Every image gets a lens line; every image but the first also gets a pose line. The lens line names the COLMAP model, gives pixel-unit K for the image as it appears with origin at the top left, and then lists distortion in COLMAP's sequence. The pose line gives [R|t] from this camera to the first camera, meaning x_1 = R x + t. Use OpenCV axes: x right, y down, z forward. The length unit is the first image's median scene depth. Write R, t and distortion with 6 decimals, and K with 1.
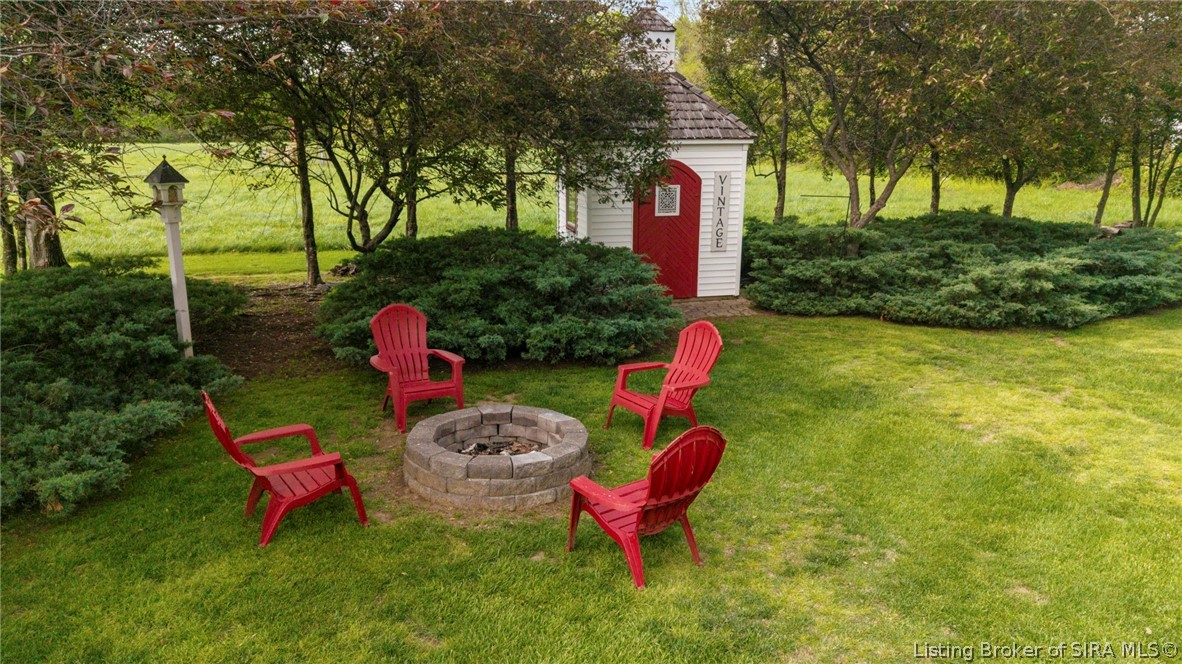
lens RADIAL K [[798.0, 0, 591.0], [0, 798.0, 332.0], [0, 0, 1]] dist [0.013440, -0.003630]
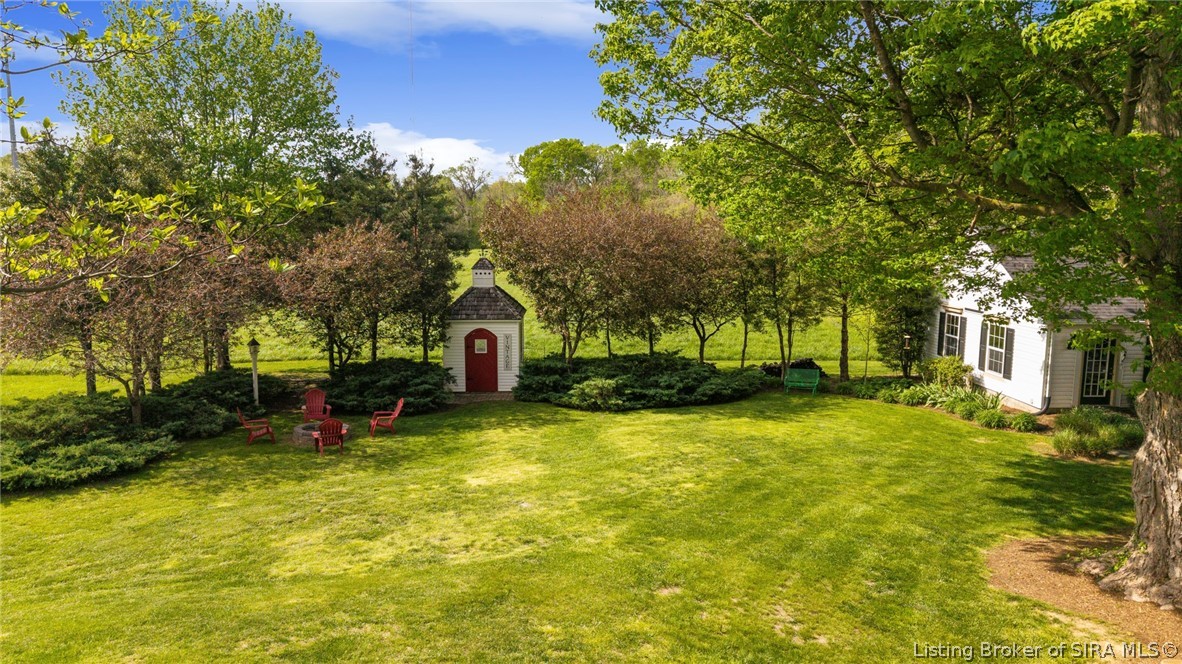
lens RADIAL K [[798.0, 0, 591.0], [0, 798.0, 332.0], [0, 0, 1]] dist [0.013440, -0.003630]
pose [[0.976820, 0.026754, -0.212386, 0.841733], [-0.050241, 0.993099, -0.105972, 0.010495], [0.208085, 0.114186, 0.971423, -1.036235]]
